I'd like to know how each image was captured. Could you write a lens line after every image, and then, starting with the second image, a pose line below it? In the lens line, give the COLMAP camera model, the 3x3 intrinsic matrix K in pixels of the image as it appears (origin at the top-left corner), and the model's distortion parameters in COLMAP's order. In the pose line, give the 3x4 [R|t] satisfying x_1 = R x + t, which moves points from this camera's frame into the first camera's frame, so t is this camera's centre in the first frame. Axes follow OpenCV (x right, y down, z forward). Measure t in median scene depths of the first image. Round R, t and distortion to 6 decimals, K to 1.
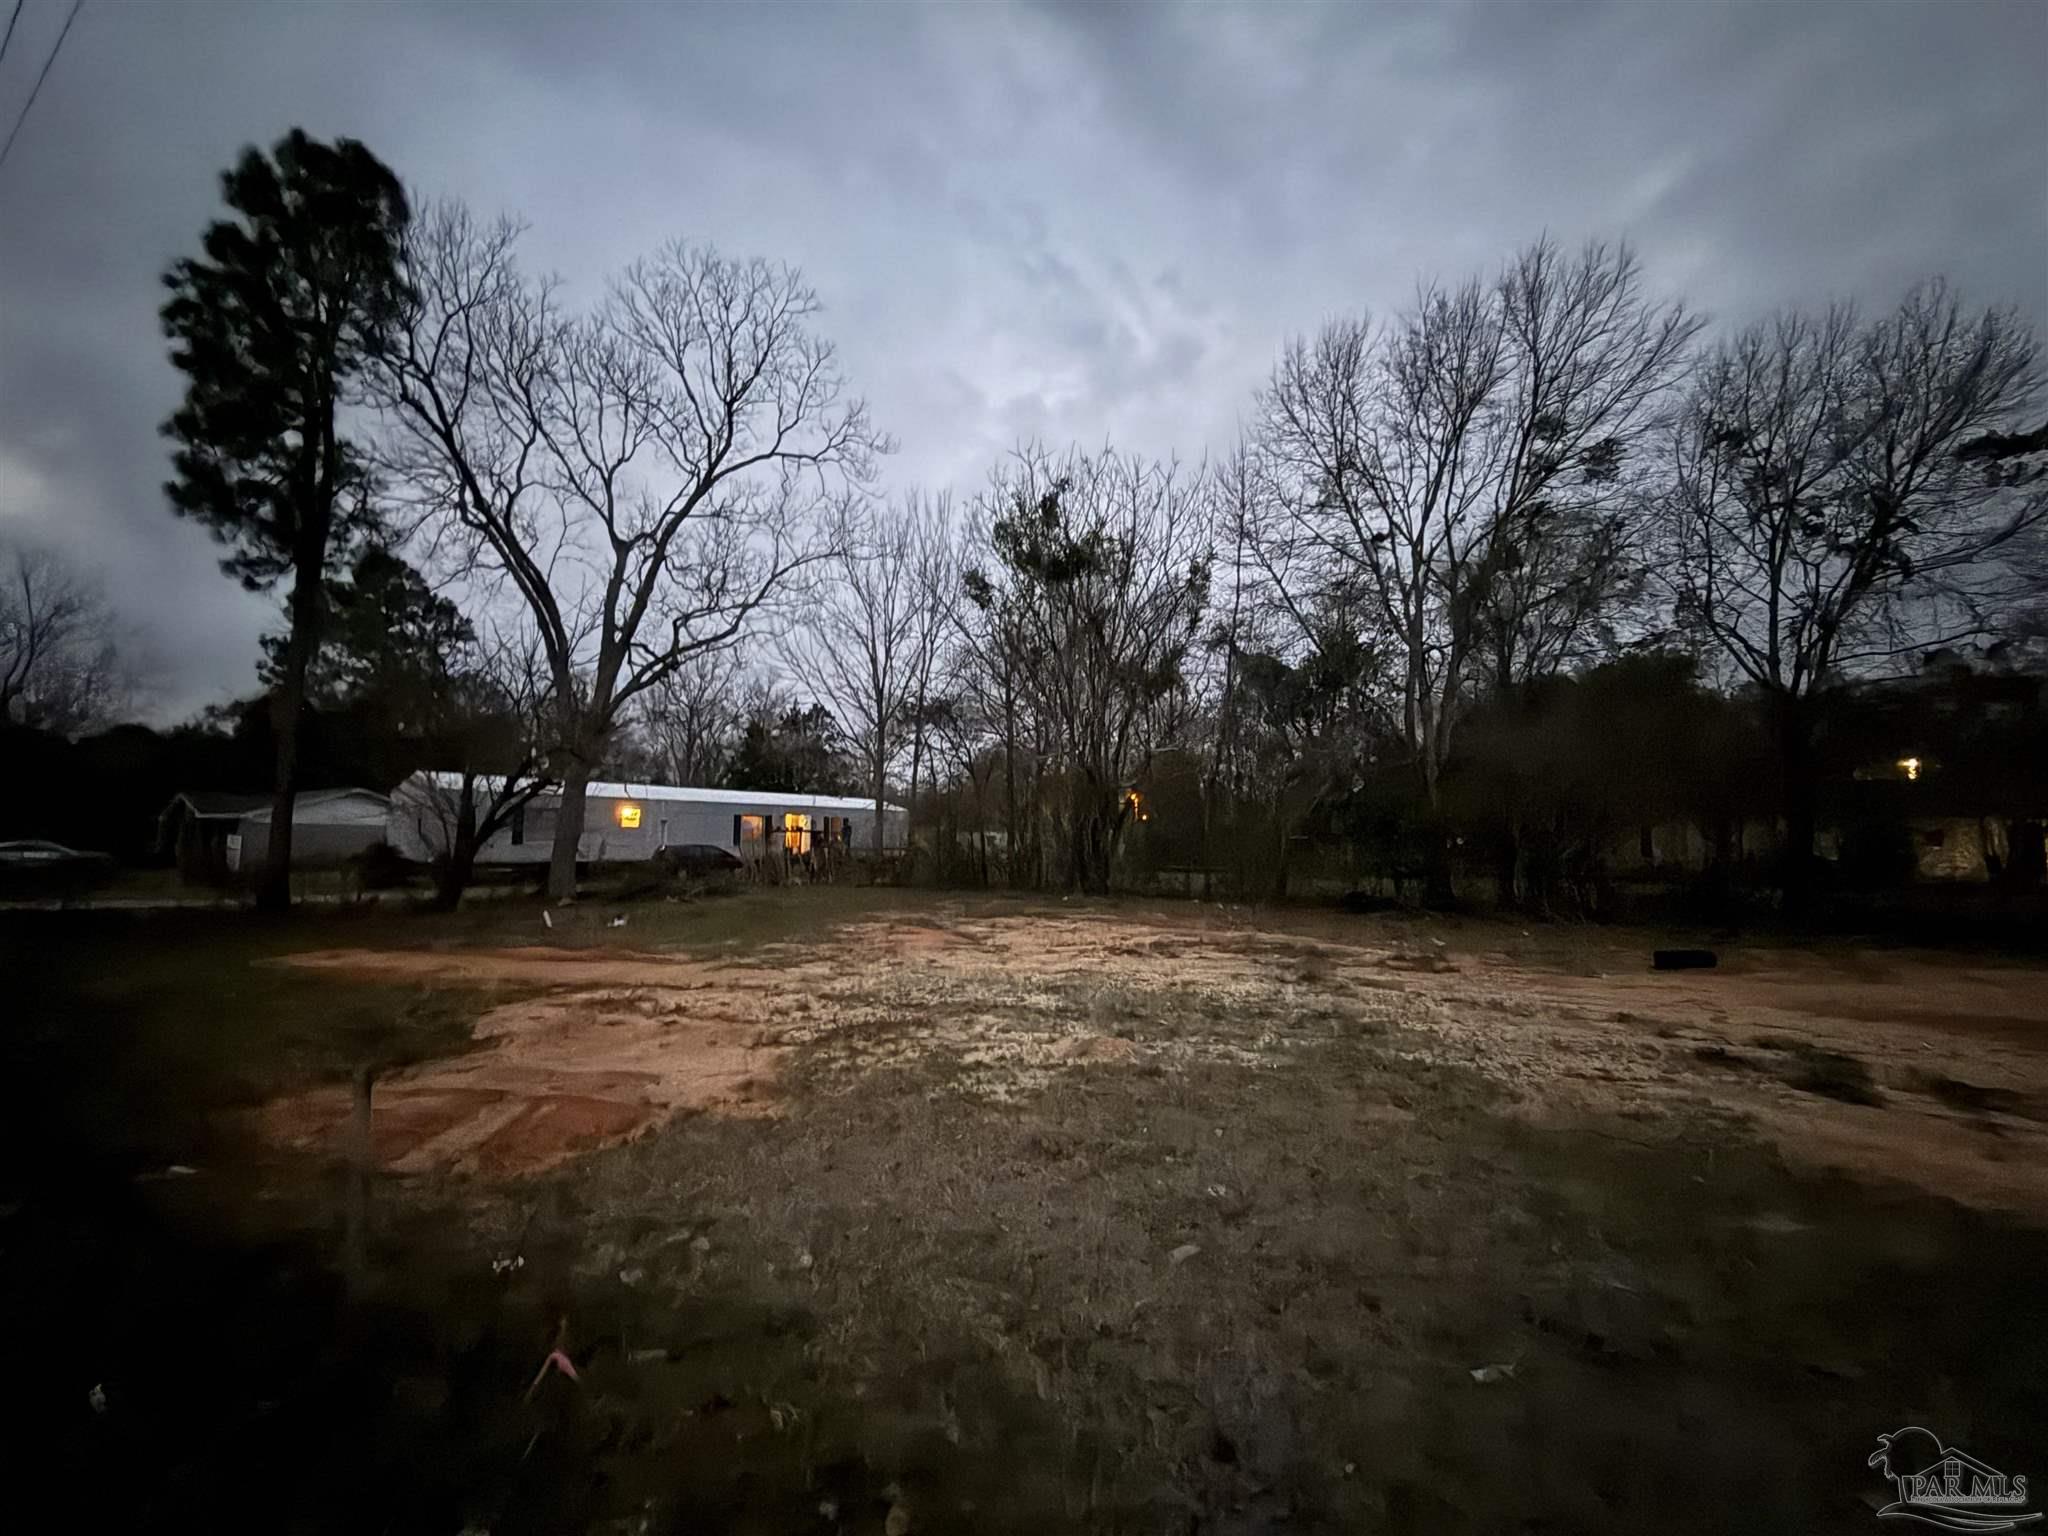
lens RADIAL K [[810.9, 0, 1017.0], [0, 810.9, 766.8], [0, 0, 1]] dist [-0.000024, 0.000389]
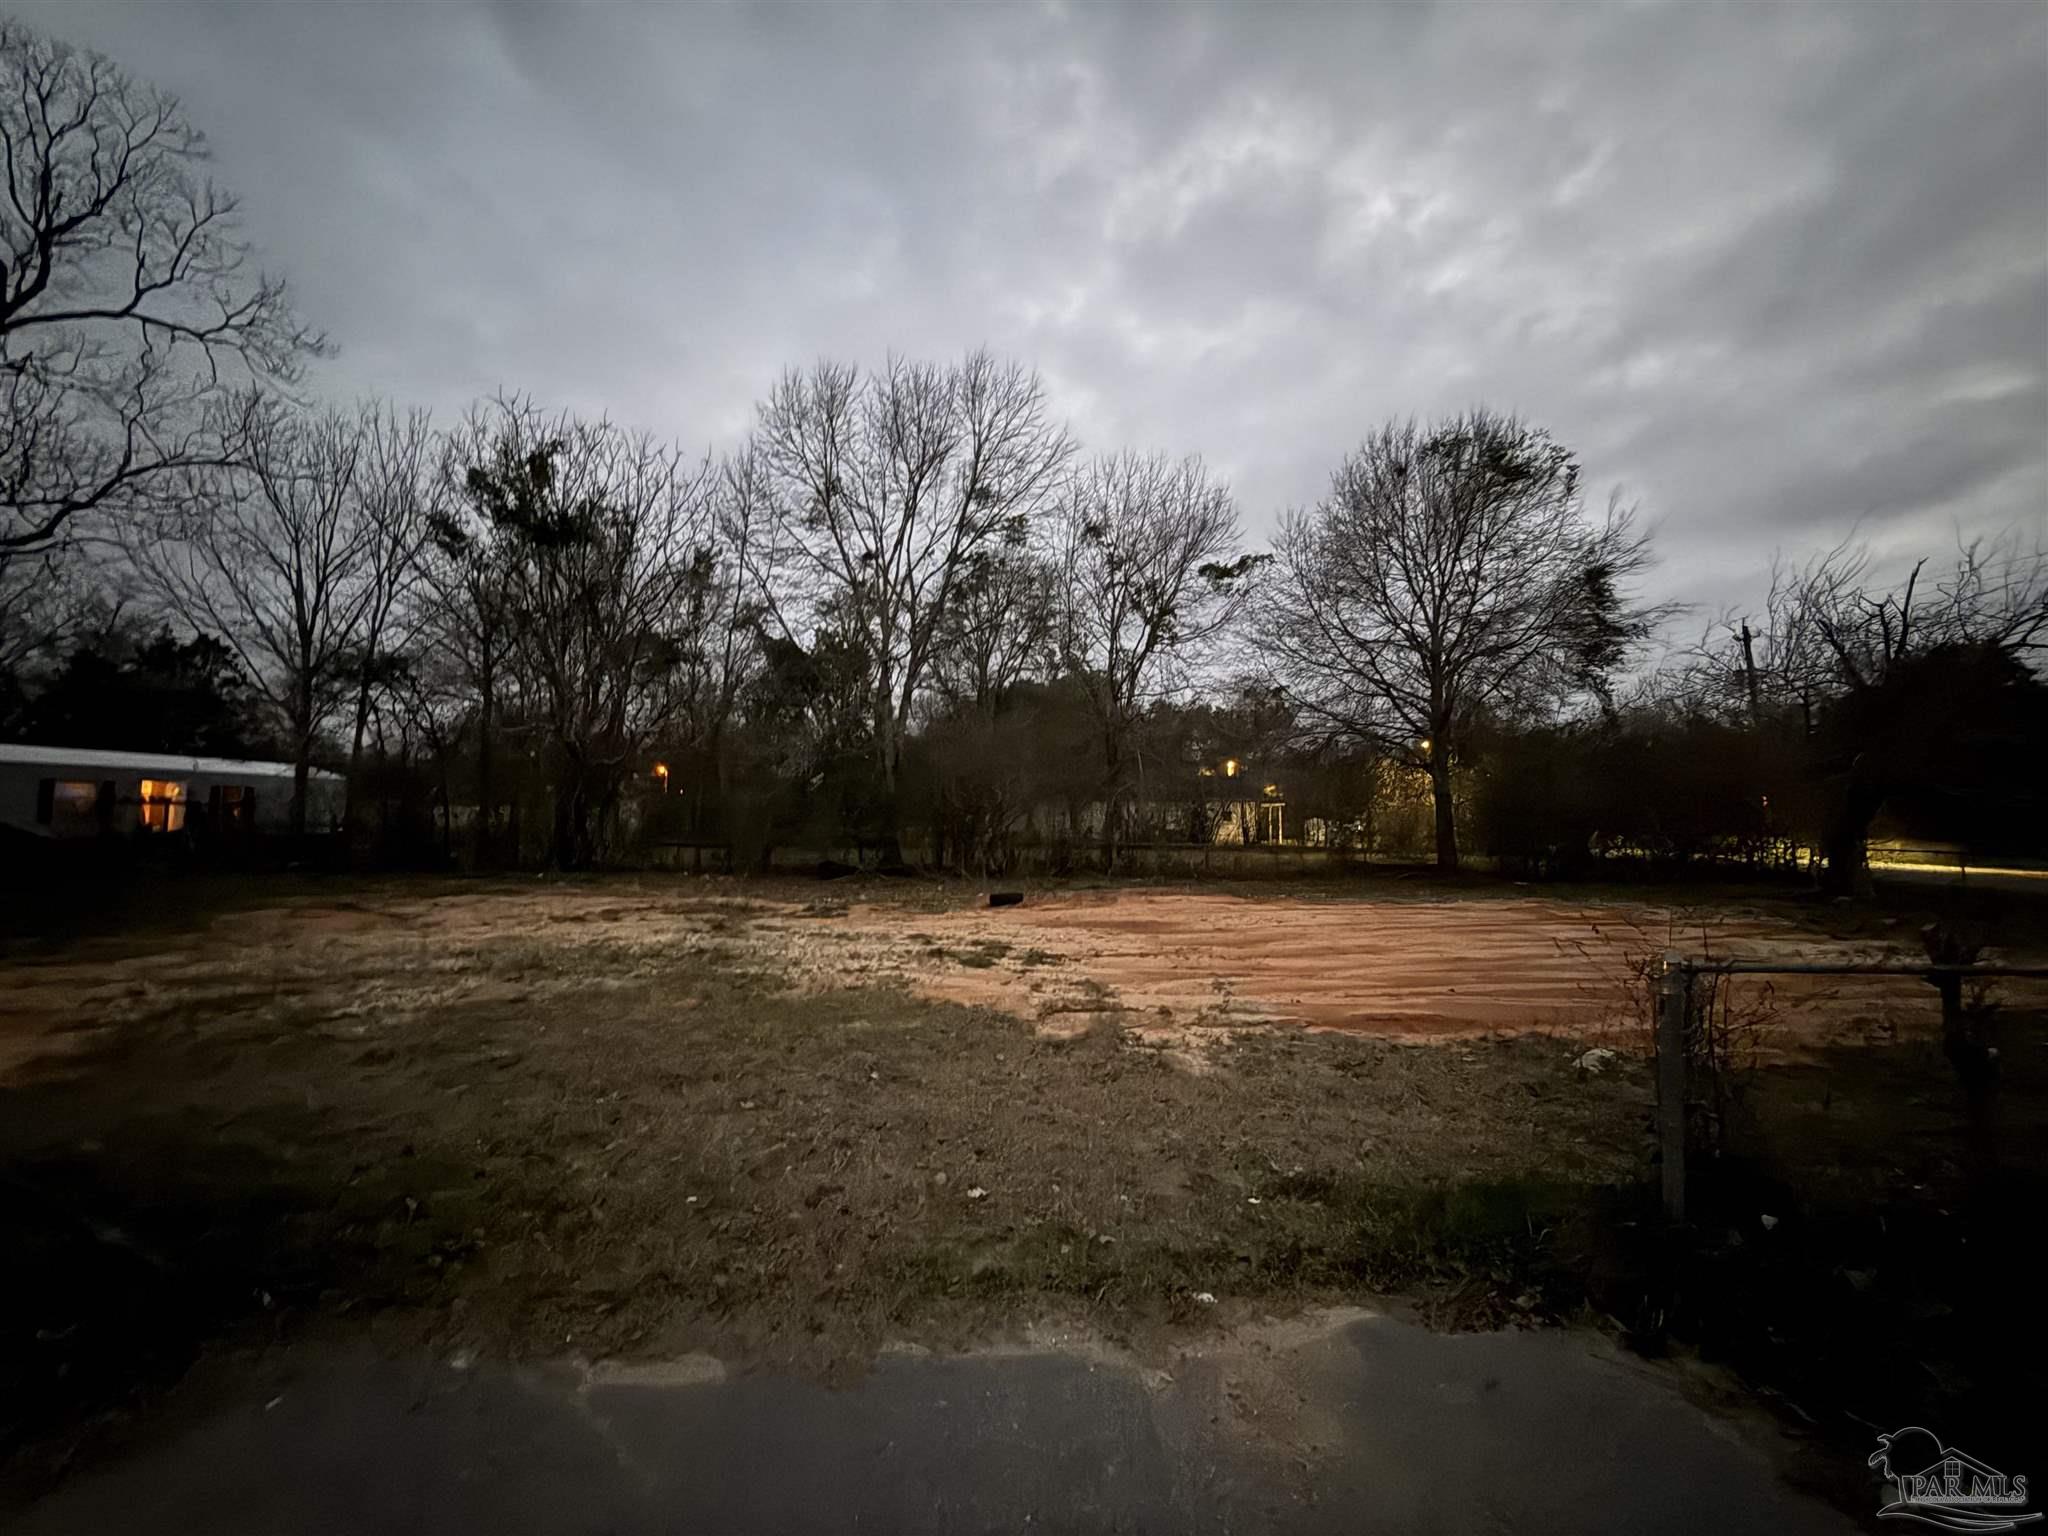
lens RADIAL K [[810.9, 0, 1017.0], [0, 810.9, 766.8], [0, 0, 1]] dist [-0.000024, 0.000389]
pose [[0.857093, 0.033340, 0.514082, 0.054473], [-0.048625, 0.998684, 0.016301, -0.013264], [-0.512862, -0.038968, 0.857586, -0.143542]]
